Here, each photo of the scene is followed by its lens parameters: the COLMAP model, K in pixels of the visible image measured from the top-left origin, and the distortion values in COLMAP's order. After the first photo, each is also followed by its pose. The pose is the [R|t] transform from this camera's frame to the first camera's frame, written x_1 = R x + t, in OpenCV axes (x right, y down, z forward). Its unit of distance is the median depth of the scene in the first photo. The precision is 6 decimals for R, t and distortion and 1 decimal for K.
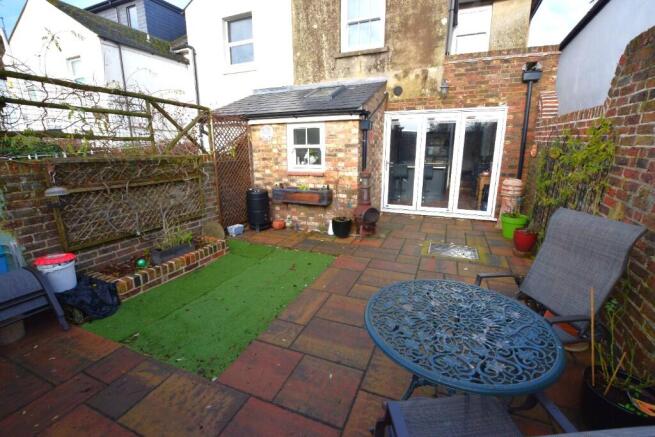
lens RADIAL K [[283.0, 0, 331.5], [0, 283.0, 216.0], [0, 0, 1]] dist [-0.037175, 0.005751]
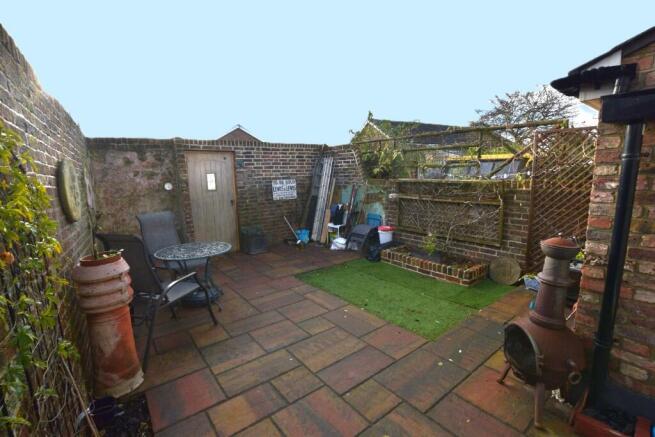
lens RADIAL K [[297.9, 0, 329.8], [0, 297.9, 220.6], [0, 0, 1]] dist [-0.038084, 0.007625]
pose [[-0.494307, 0.146230, -0.856900, 0.541414], [-0.181222, 0.946757, 0.266102, -0.206523], [0.850188, 0.286826, -0.441488, 0.821344]]
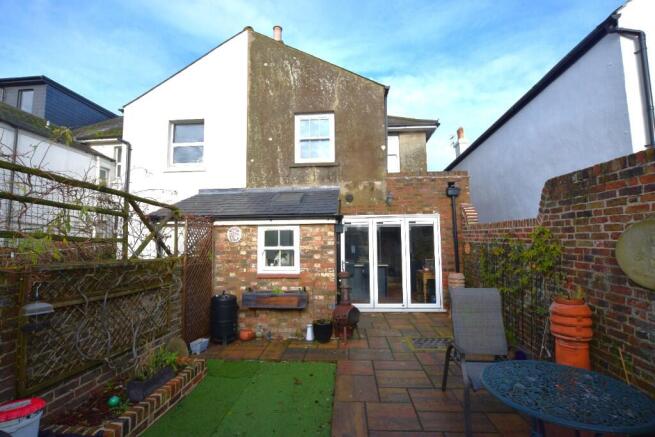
lens RADIAL K [[297.9, 0, 329.8], [0, 297.9, 220.6], [0, 0, 1]] dist [-0.038084, 0.007625]
pose [[0.948390, 0.021963, 0.316346, -0.253527], [0.079515, 0.949255, -0.304289, -0.007025], [-0.306976, 0.313739, 0.898517, -0.020444]]
